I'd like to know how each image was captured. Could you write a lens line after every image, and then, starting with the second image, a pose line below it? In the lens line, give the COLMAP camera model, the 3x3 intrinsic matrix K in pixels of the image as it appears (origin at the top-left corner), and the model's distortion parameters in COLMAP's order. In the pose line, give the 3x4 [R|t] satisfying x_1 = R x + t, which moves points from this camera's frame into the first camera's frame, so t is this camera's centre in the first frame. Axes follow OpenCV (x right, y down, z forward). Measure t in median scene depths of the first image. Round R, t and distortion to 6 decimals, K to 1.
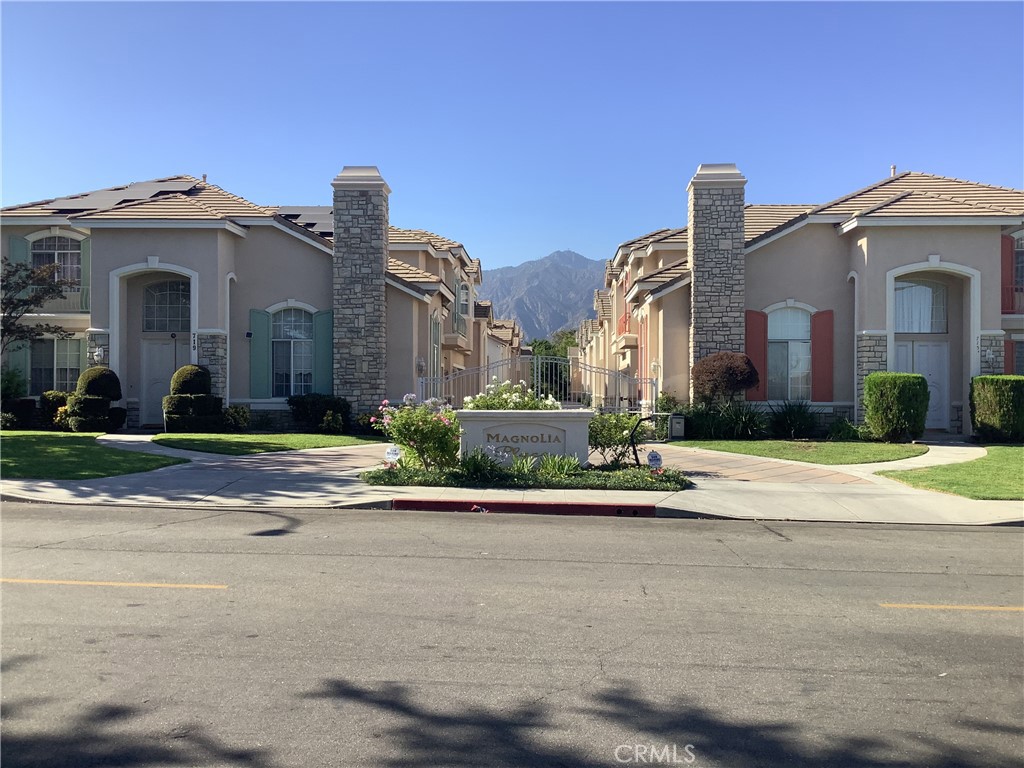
lens RADIAL K [[925.3, 0, 516.0], [0, 925.3, 384.7], [0, 0, 1]] dist [0.127570, -0.210721]
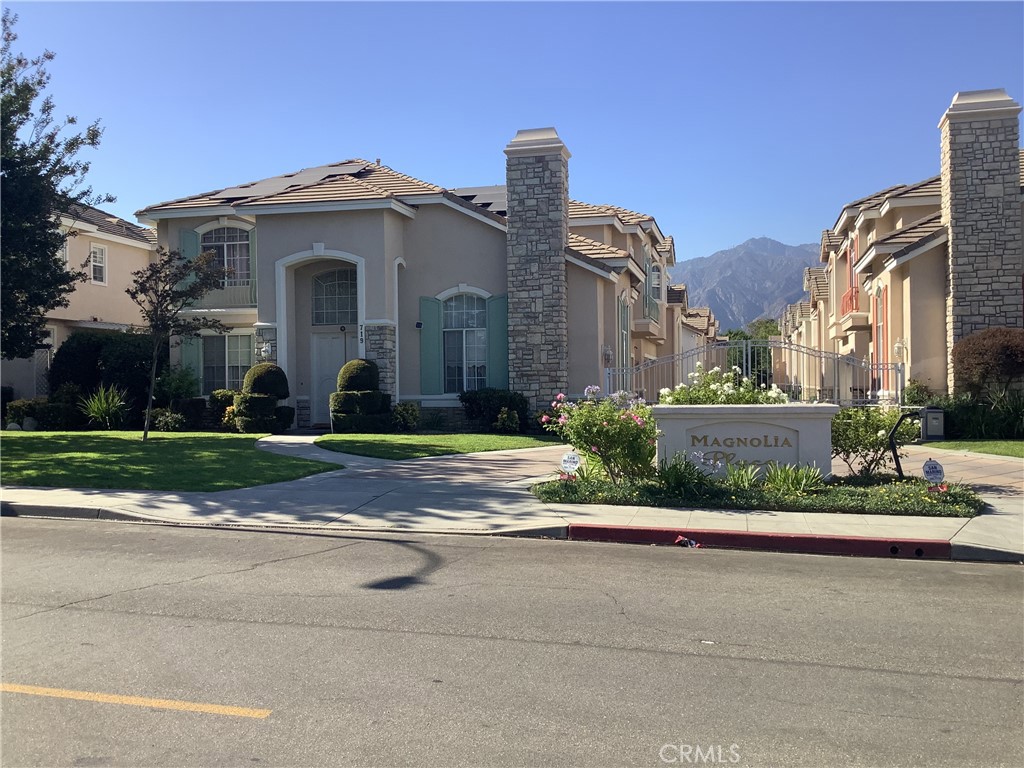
lens RADIAL K [[925.3, 0, 516.0], [0, 925.3, 384.7], [0, 0, 1]] dist [0.127570, -0.210721]
pose [[0.978927, -0.016073, -0.203577, -0.010673], [0.017118, 0.999848, 0.003375, 0.003429], [0.203492, -0.006788, 0.979053, 0.138926]]
